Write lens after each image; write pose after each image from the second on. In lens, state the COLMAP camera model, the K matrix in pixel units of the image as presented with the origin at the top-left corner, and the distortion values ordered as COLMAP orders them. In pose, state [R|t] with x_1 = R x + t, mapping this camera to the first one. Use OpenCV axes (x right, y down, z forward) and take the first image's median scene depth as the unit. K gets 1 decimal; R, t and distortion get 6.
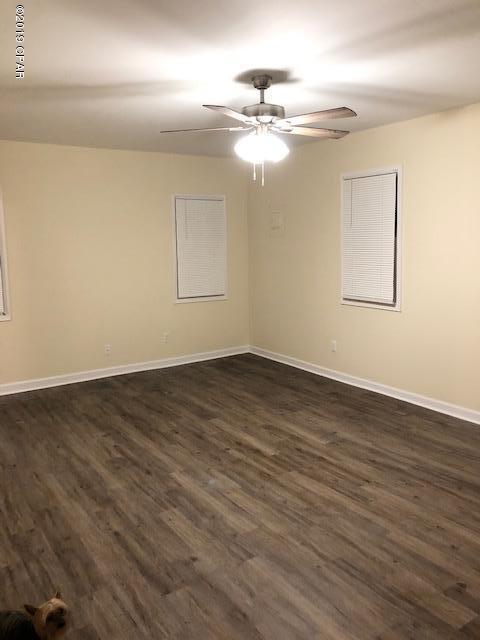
lens RADIAL K [[524.9, 0, 246.9], [0, 524.9, 307.6], [0, 0, 1]] dist [0.030587, -0.043206]
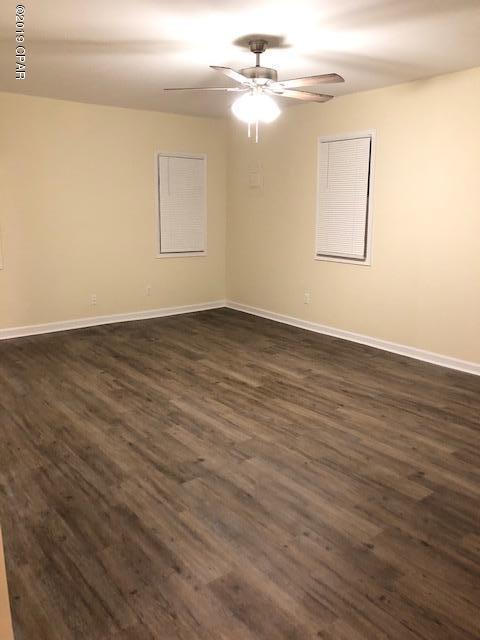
lens RADIAL K [[524.9, 0, 240.2], [0, 524.9, 315.7], [0, 0, 1]] dist [0.030587, -0.043206]
pose [[0.997604, 0.012572, 0.068026, -0.073570], [-0.017606, 0.997109, 0.073918, 0.047654], [-0.066900, -0.074939, 0.994941, -0.124199]]
